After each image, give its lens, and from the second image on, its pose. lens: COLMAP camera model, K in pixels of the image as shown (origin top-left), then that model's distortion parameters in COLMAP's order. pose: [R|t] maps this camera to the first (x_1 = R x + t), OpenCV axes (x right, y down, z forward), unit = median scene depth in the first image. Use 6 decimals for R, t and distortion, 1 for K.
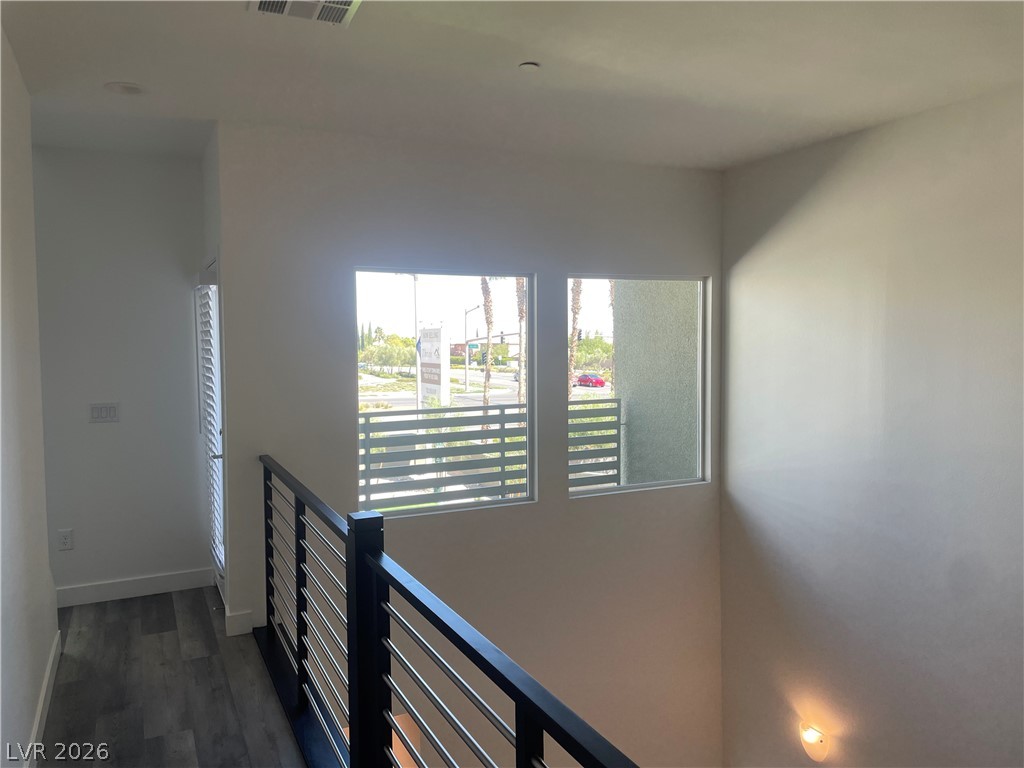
lens RADIAL K [[774.5, 0, 508.7], [0, 774.5, 373.8], [0, 0, 1]] dist [0.066022, -0.003264]
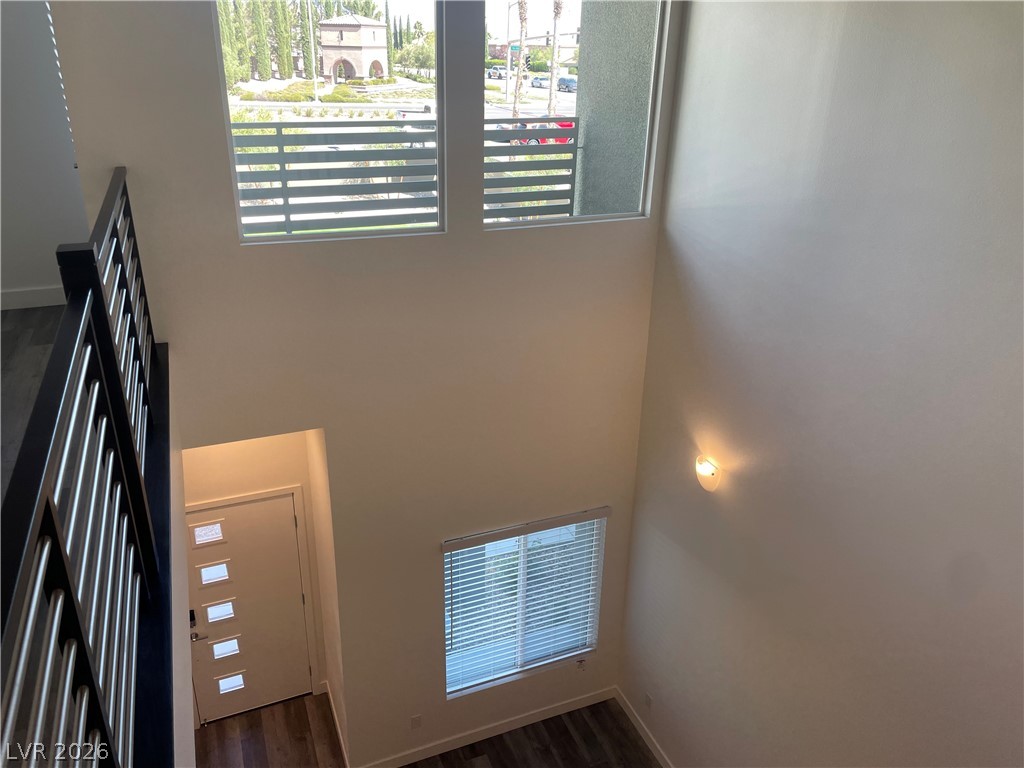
lens RADIAL K [[774.5, 0, 508.7], [0, 774.5, 373.8], [0, 0, 1]] dist [0.066022, -0.003264]
pose [[0.997425, 0.051904, -0.049492, 0.123230], [-0.031284, 0.935852, 0.351003, -0.004472], [0.064535, -0.348551, 0.935065, 0.056784]]
